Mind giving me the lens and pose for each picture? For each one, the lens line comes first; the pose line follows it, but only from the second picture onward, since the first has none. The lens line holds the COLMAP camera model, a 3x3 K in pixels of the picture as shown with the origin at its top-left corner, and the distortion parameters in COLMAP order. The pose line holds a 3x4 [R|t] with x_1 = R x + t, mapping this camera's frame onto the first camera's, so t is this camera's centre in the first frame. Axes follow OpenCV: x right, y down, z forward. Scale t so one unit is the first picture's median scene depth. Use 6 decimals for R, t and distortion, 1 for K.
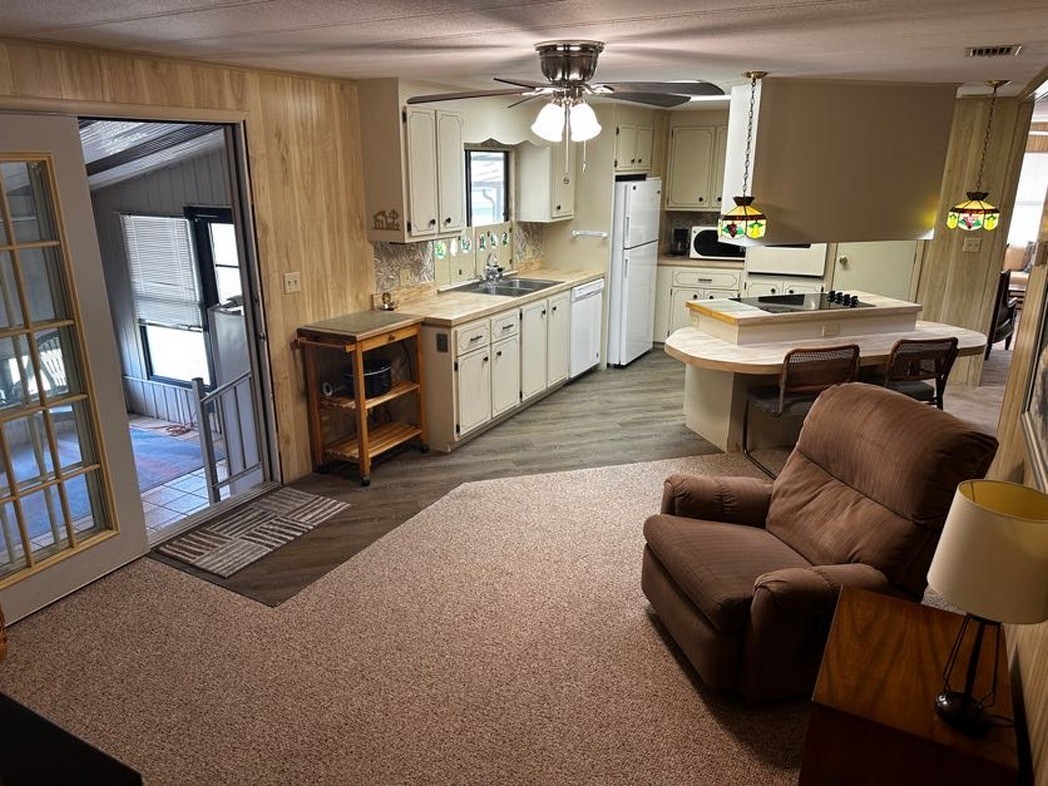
lens RADIAL K [[737.3, 0, 513.1], [0, 737.3, 395.1], [0, 0, 1]] dist [0.084350, -0.107147]
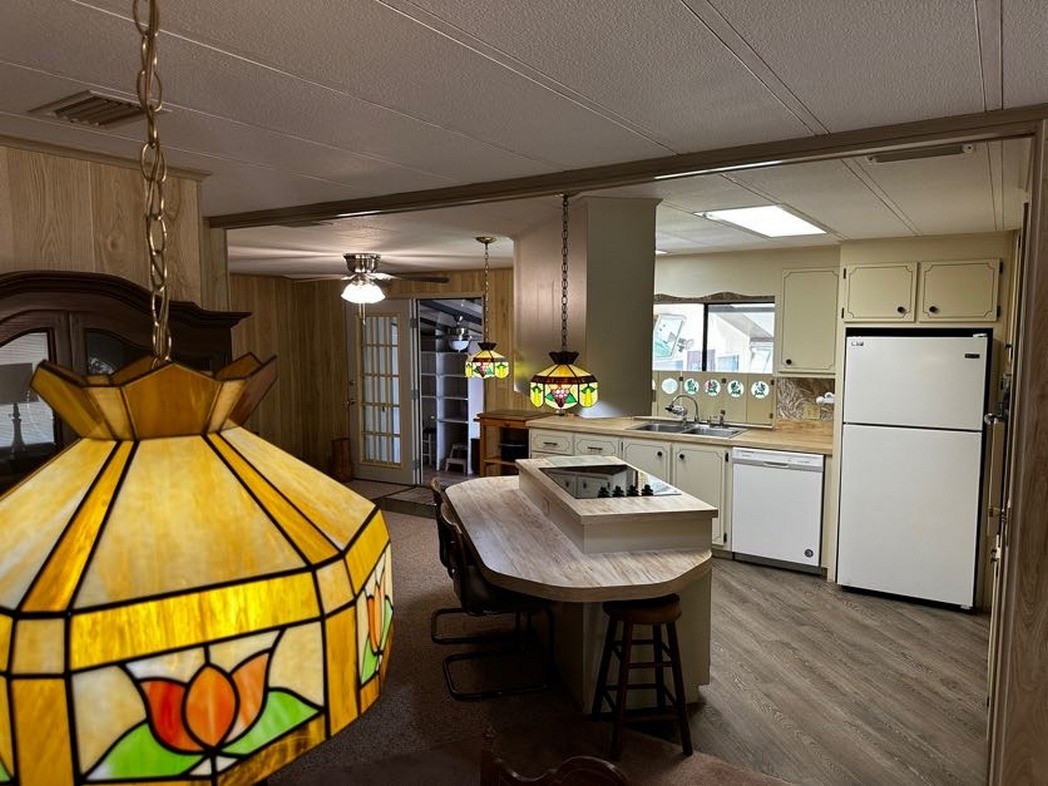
lens RADIAL K [[743.9, 0, 524.0], [0, 743.9, 393.0], [0, 0, 1]] dist [0.048371, -0.043705]
pose [[-0.046249, 0.098294, -0.994082, 1.133591], [-0.294830, 0.949472, 0.107599, -0.267793], [0.954430, 0.298062, -0.014932, 0.880491]]
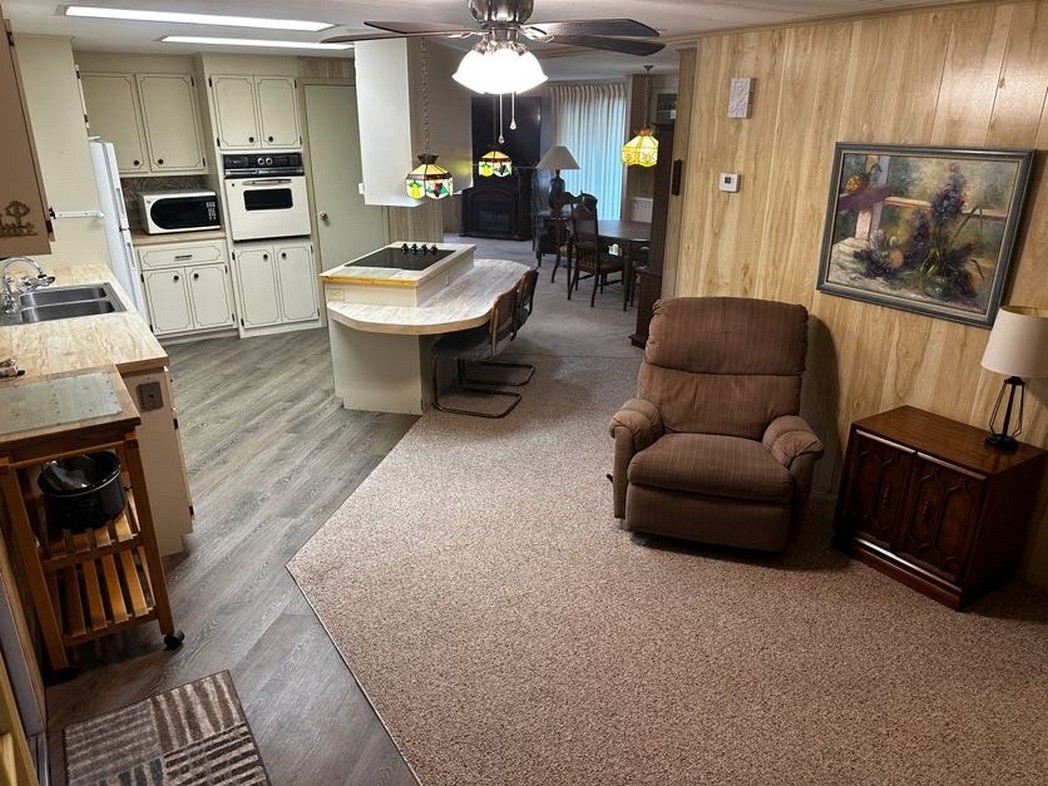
lens RADIAL K [[737.3, 0, 513.1], [0, 737.3, 395.1], [0, 0, 1]] dist [0.084350, -0.107147]
pose [[0.471699, -0.307514, 0.826399, -0.442154], [0.262410, 0.943708, 0.201386, -0.109010], [-0.841808, 0.121862, 0.525841, 0.345239]]
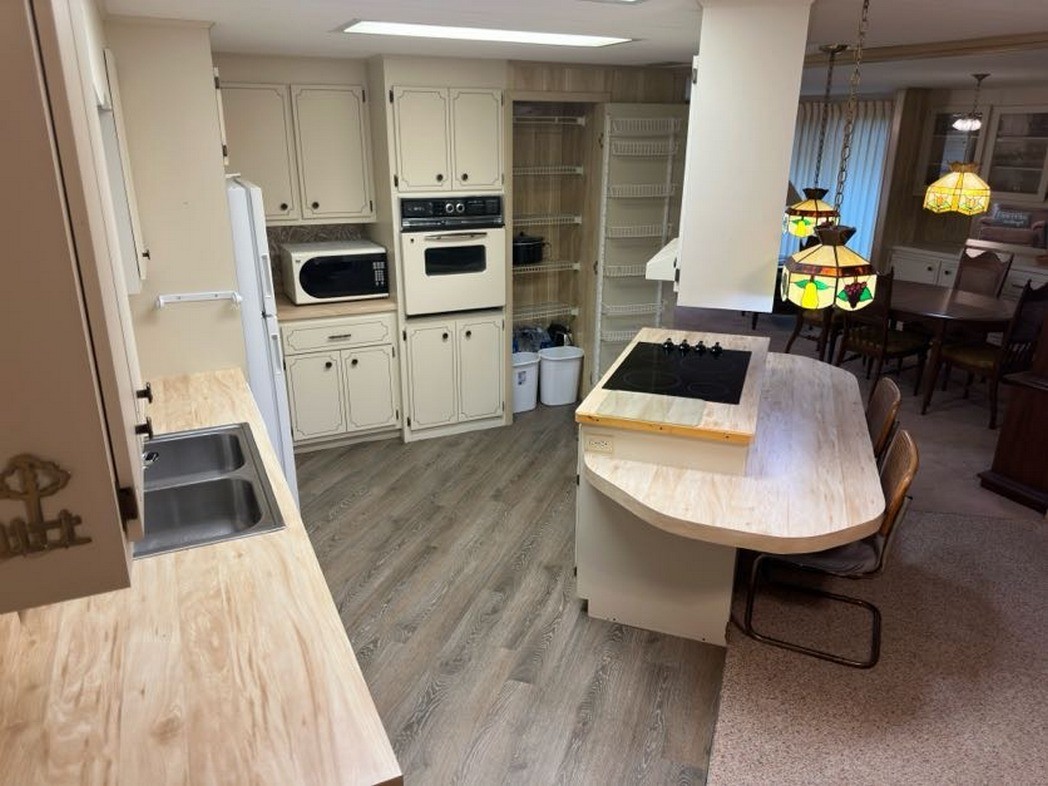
lens RADIAL K [[734.9, 0, 524.0], [0, 734.9, 393.0], [0, 0, 1]] dist [0.155922, -0.208130]
pose [[0.573696, -0.264769, 0.775094, -0.202982], [0.237347, 0.959449, 0.152068, -0.231430], [-0.783925, 0.096726, 0.613274, 0.693961]]
